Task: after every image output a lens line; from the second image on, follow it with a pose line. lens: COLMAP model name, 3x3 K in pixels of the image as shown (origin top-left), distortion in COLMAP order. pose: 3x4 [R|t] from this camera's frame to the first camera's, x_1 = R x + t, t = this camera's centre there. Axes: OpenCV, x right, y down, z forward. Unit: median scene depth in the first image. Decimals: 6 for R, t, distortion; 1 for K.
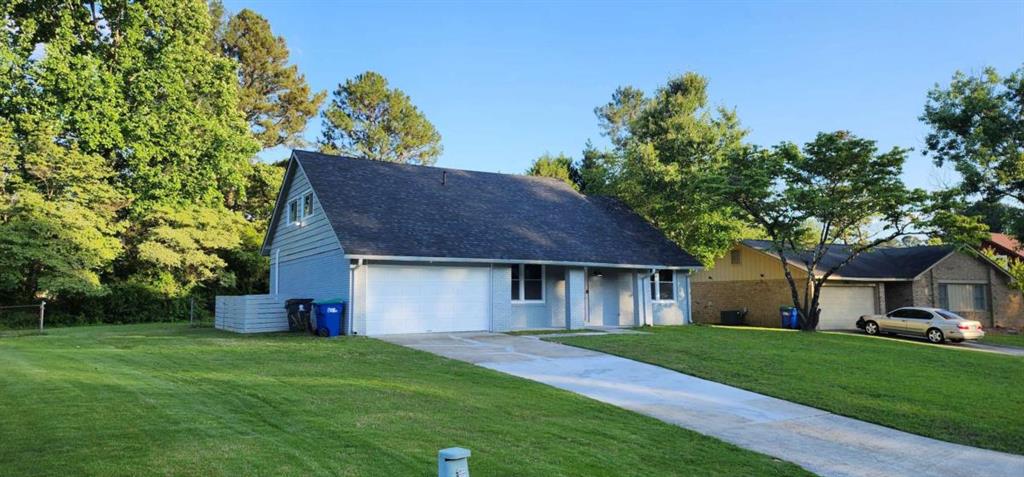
lens RADIAL K [[655.2, 0, 509.2], [0, 655.2, 251.2], [0, 0, 1]] dist [0.006766, 0.001040]
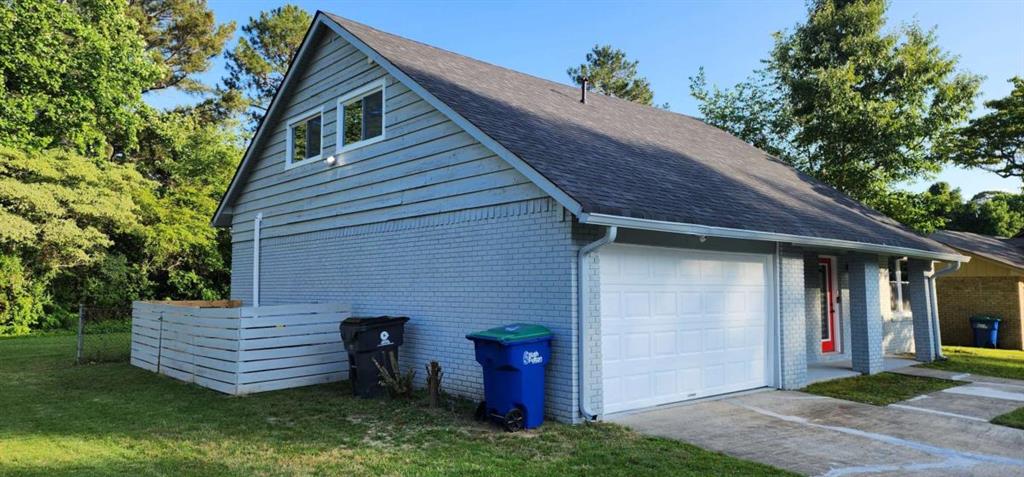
lens RADIAL K [[671.9, 0, 512.0], [0, 671.9, 238.5], [0, 0, 1]] dist [0.004774, -0.000603]
pose [[0.983823, 0.021157, 0.177891, -0.170787], [-0.020943, 0.999776, -0.003085, 0.010258], [-0.177917, -0.000690, 0.984045, 0.294161]]
